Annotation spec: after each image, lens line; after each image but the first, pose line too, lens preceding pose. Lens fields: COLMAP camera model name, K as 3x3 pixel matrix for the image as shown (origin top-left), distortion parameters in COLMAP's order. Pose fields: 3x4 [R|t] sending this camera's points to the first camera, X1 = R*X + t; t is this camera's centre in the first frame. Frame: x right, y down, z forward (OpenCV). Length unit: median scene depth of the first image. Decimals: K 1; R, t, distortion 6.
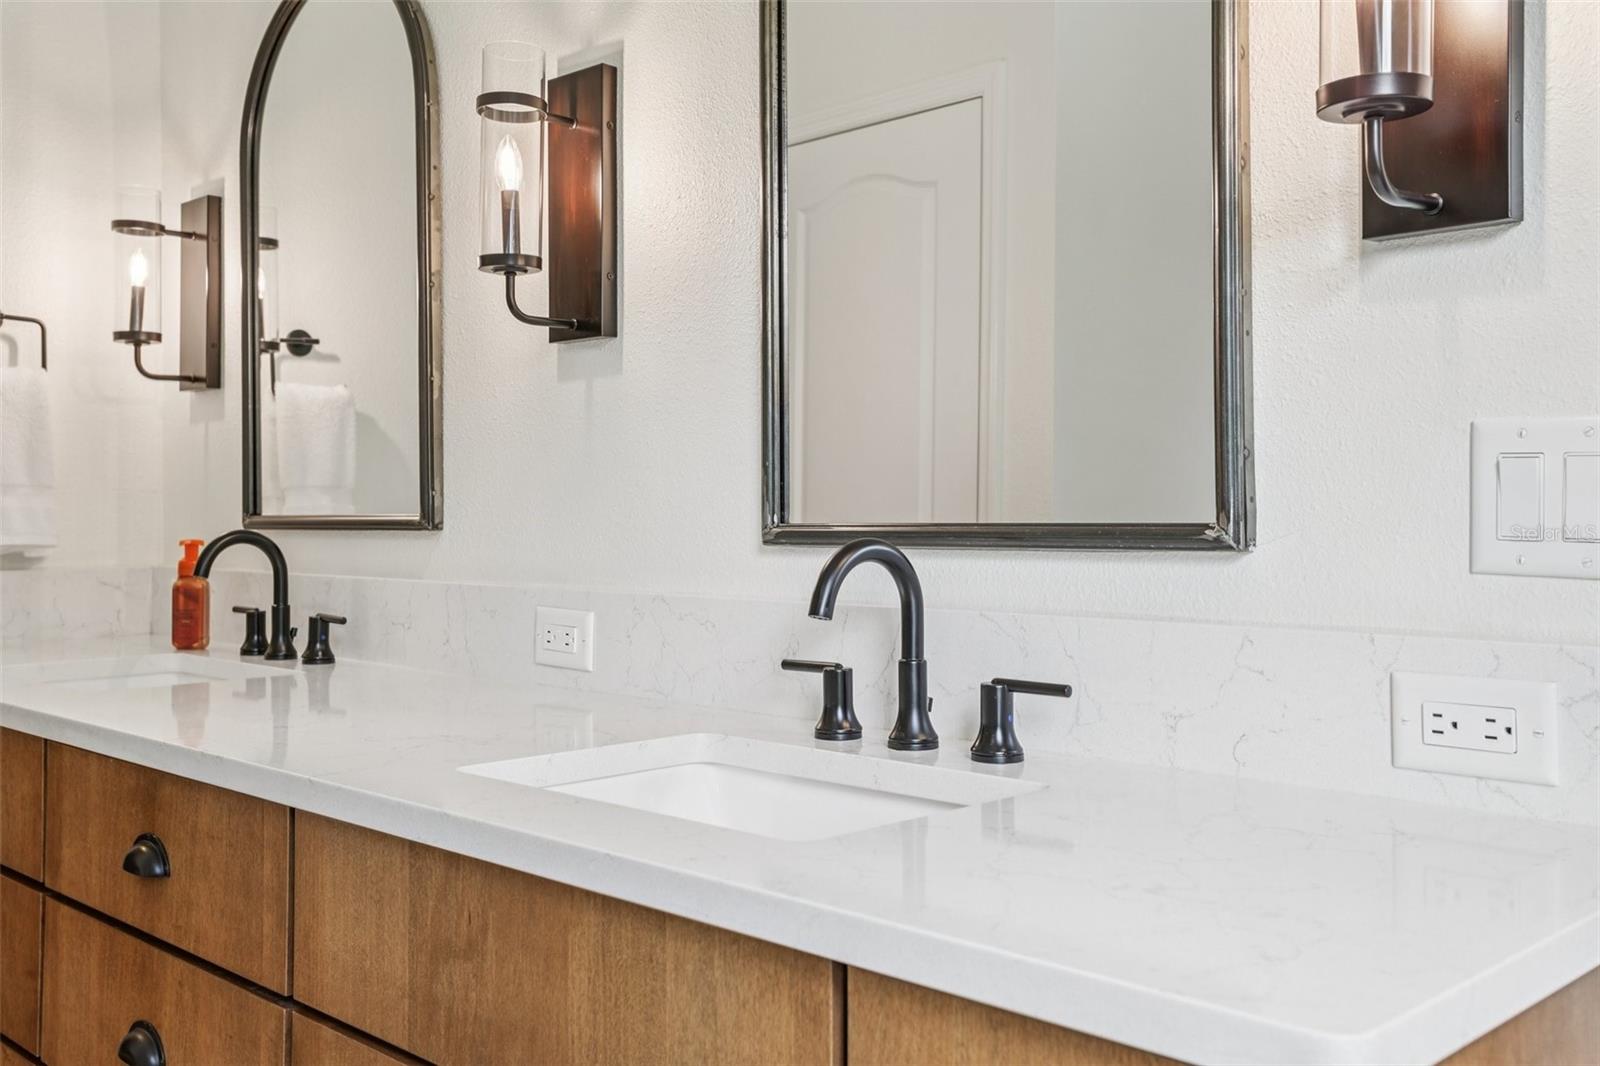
lens RADIAL K [[1521.7, 0, 799.8], [0, 1521.7, 511.8], [0, 0, 1]] dist [0.016975, 0.013252]
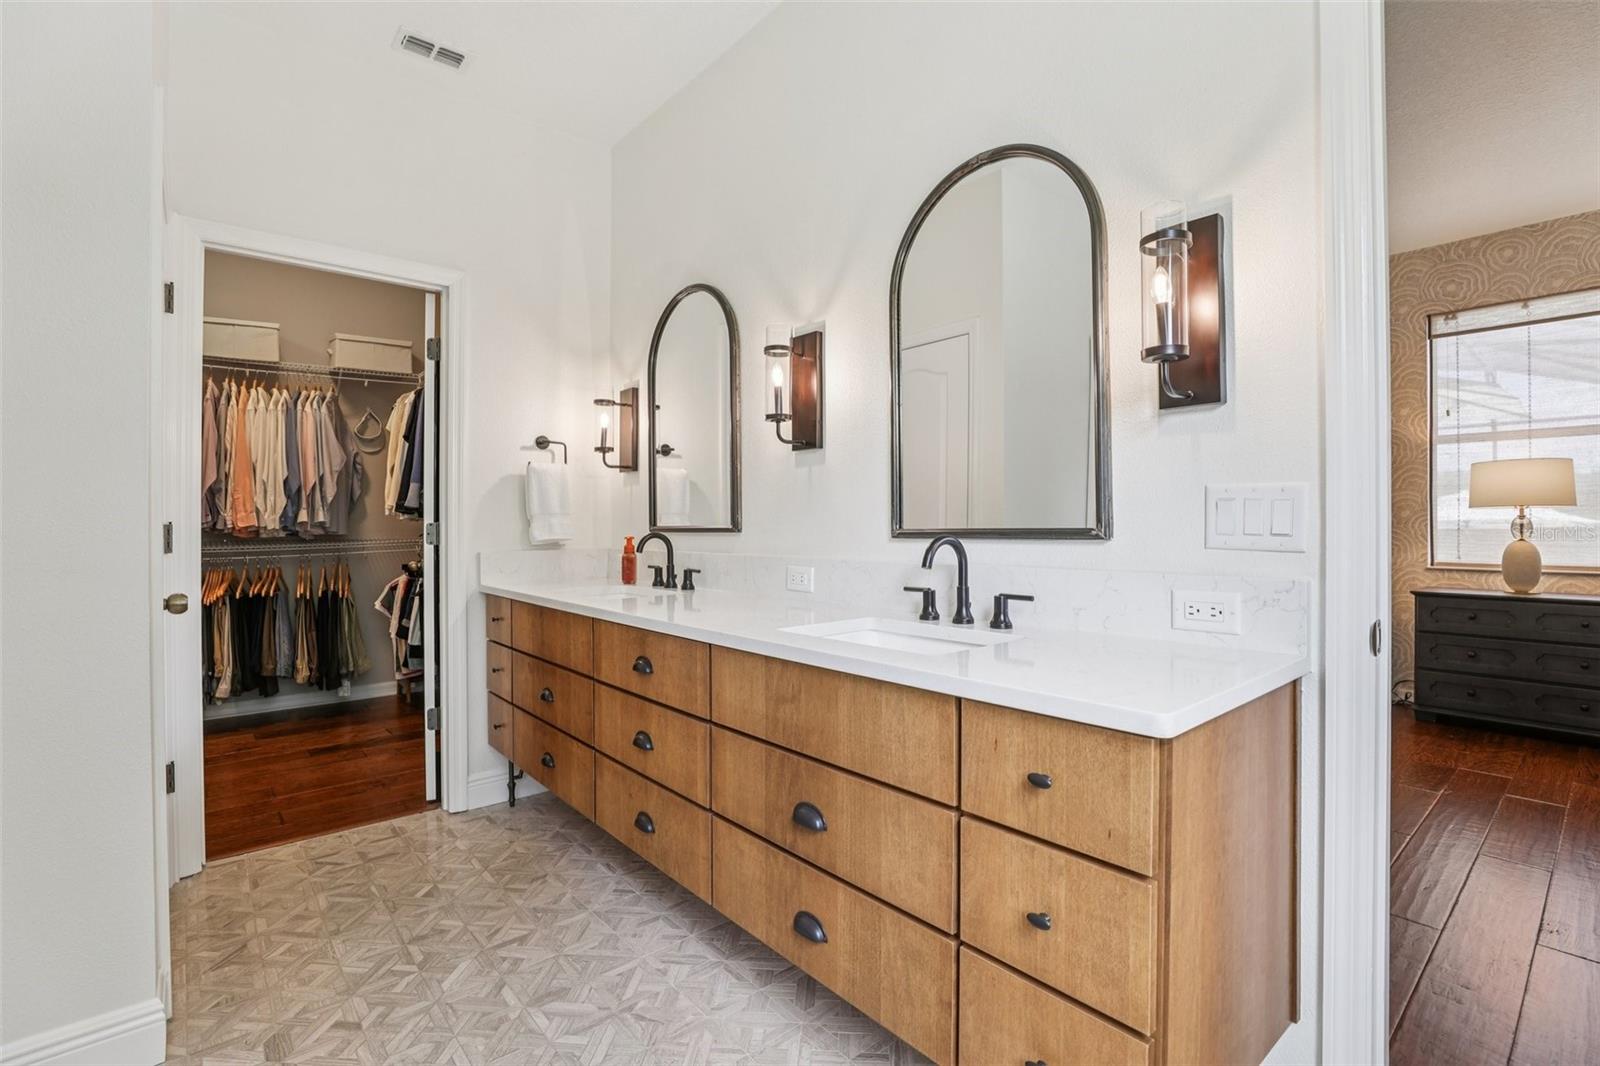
lens RADIAL K [[728.9, 0, 800.0], [0, 728.9, 533.0], [0, 0, 1]] dist [-0.052562, 0.000179]
pose [[0.996149, -0.002204, -0.087644, -0.066328], [0.003313, 0.999916, 0.012510, -0.000348], [0.087609, -0.012752, 0.996073, -0.122974]]
